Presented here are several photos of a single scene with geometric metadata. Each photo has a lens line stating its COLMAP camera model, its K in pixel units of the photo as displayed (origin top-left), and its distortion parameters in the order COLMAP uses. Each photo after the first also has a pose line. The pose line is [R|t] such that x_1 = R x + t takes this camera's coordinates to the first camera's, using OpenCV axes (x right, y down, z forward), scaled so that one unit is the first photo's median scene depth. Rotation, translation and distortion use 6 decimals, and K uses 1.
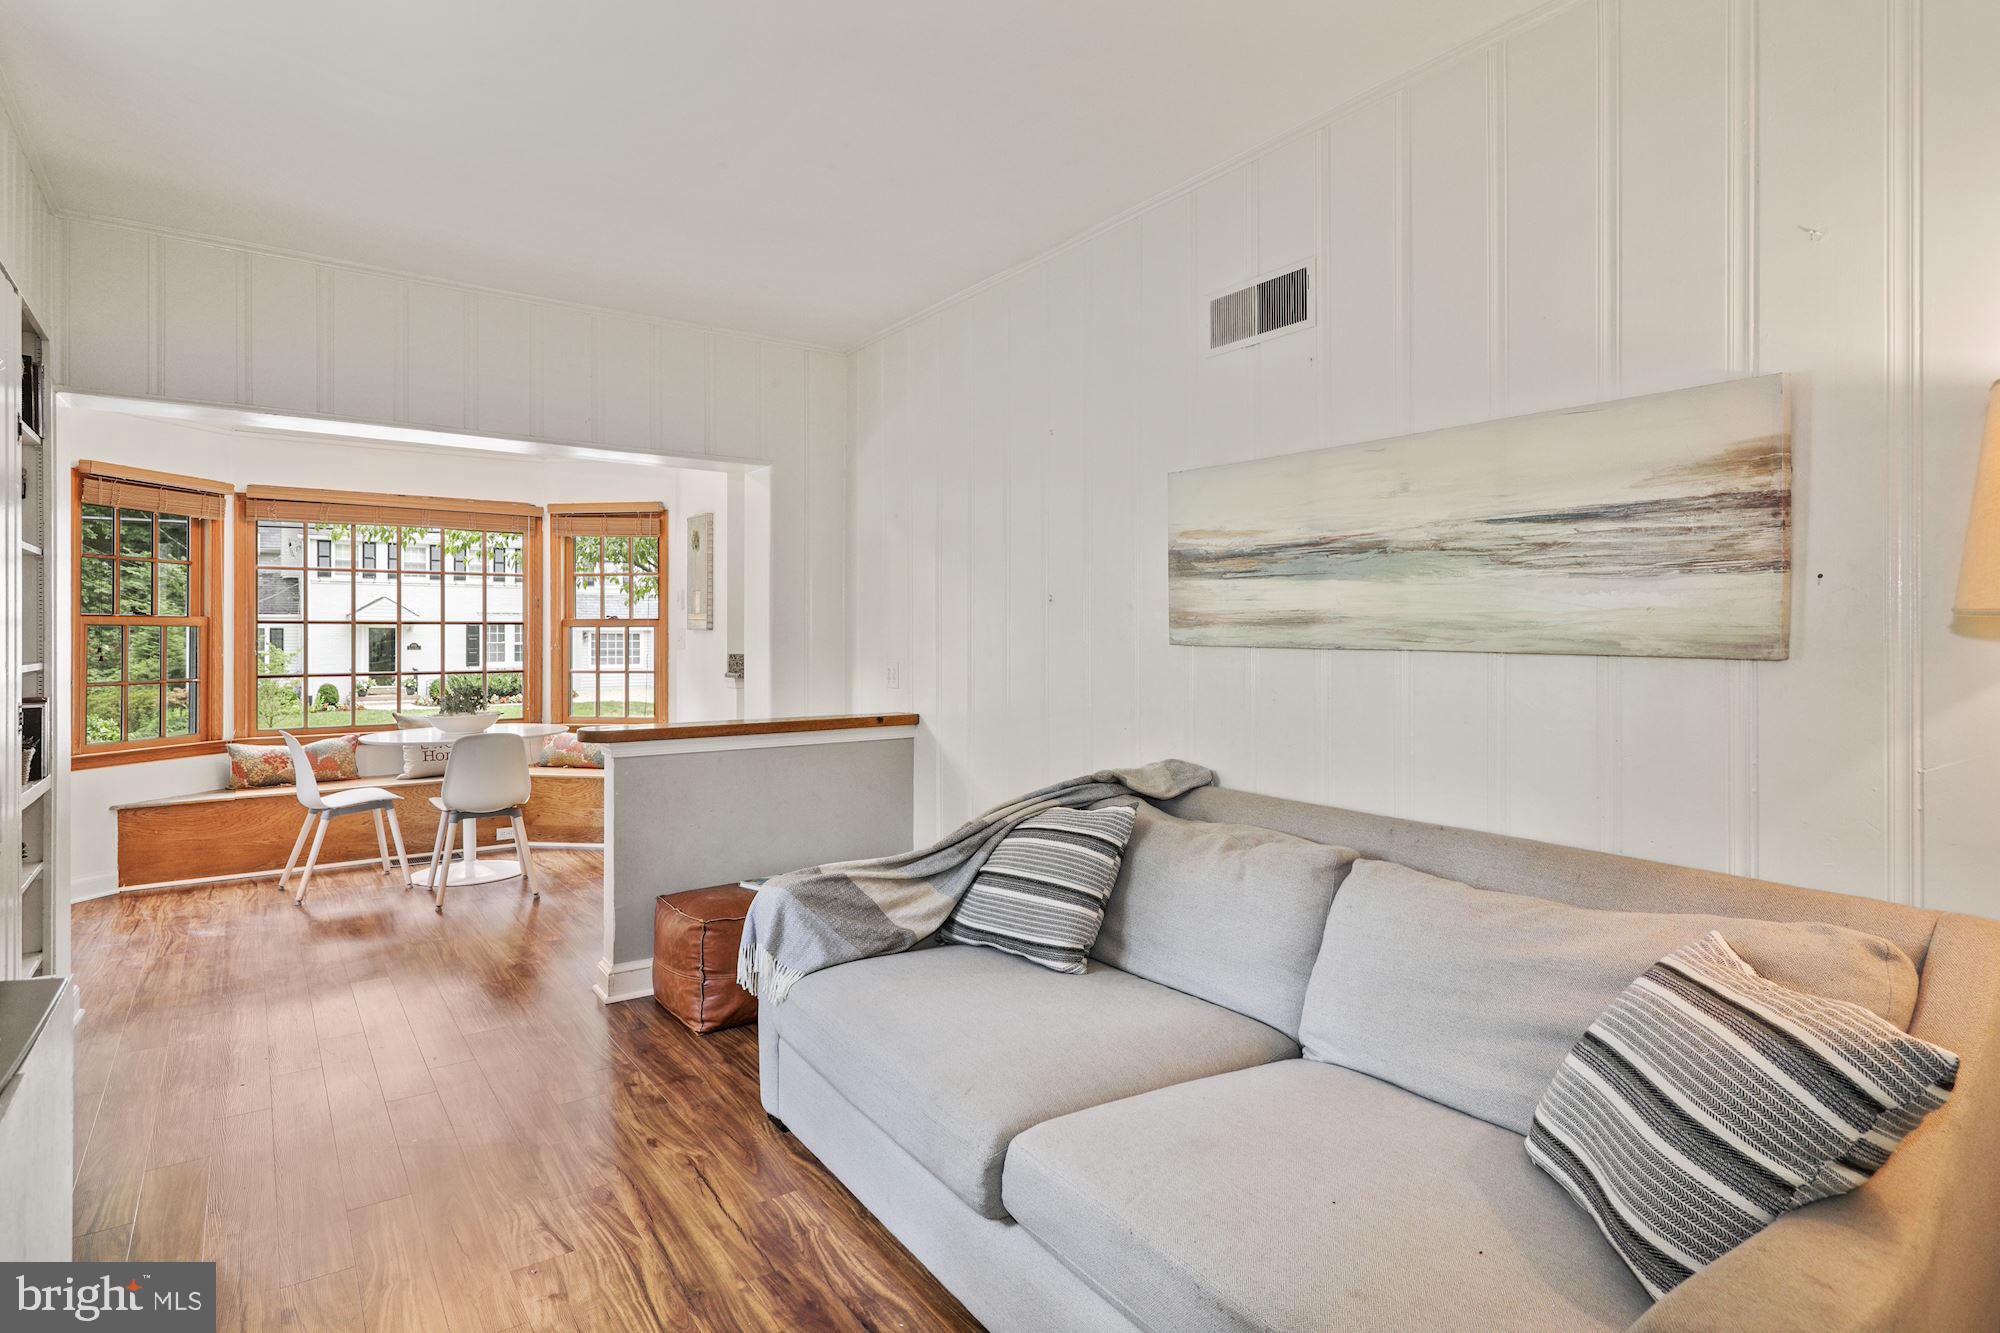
lens RADIAL K [[1041.4, 0, 1036.6], [0, 1041.4, 637.7], [0, 0, 1]] dist [-0.002801, -0.000971]
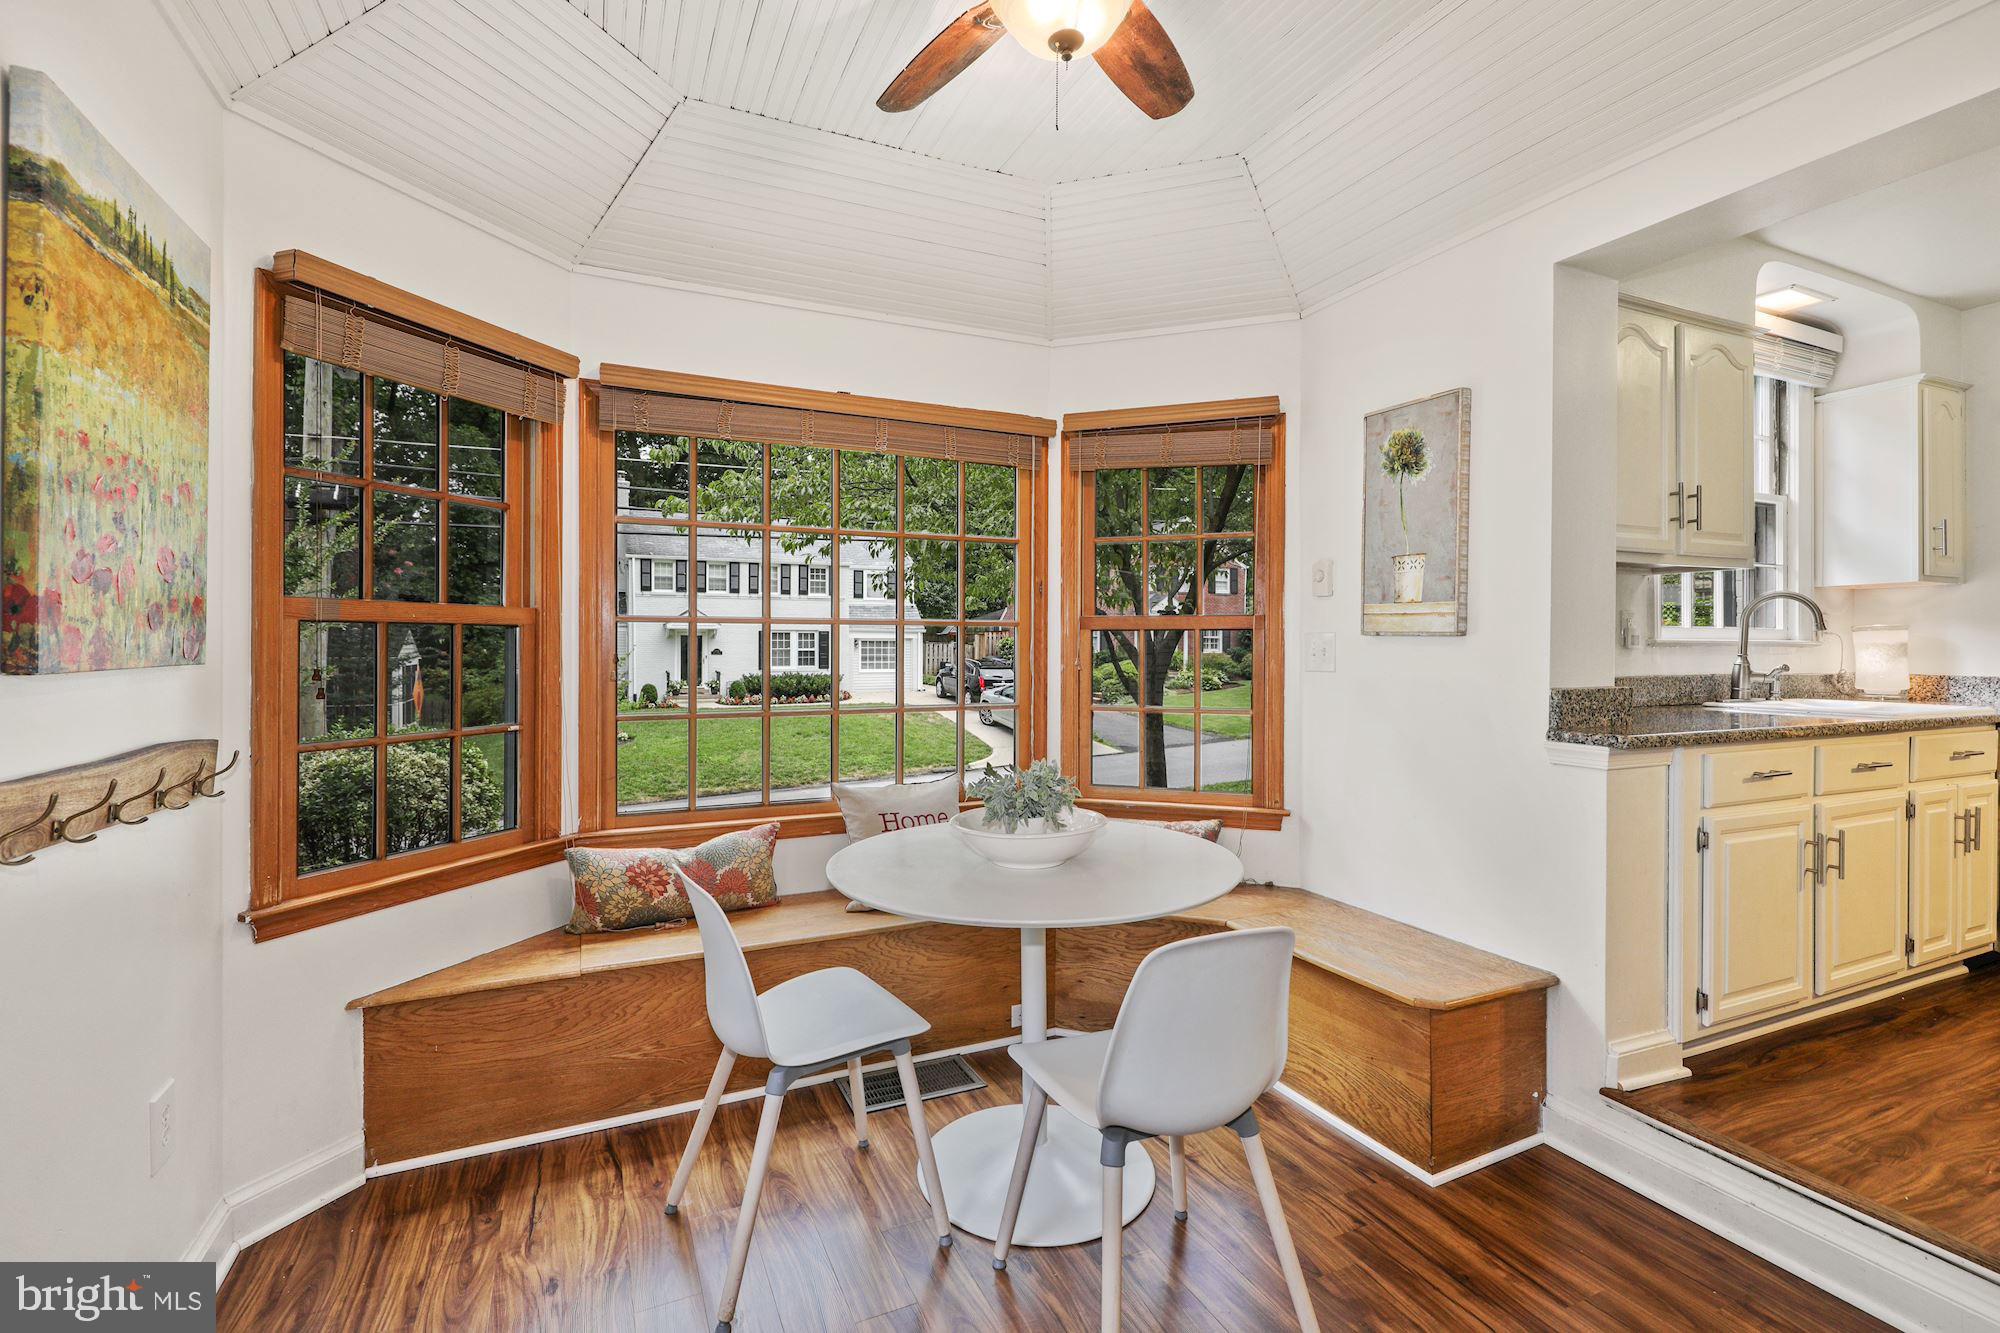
lens RADIAL K [[888.0, 0, 1007.0], [0, 888.0, 650.7], [0, 0, 1]] dist [0.004468, -0.000511]
pose [[0.978564, 0.004977, -0.205881, -0.462130], [-0.003726, 0.999972, 0.006465, -0.002204], [0.205907, -0.005560, 0.978556, 0.596911]]
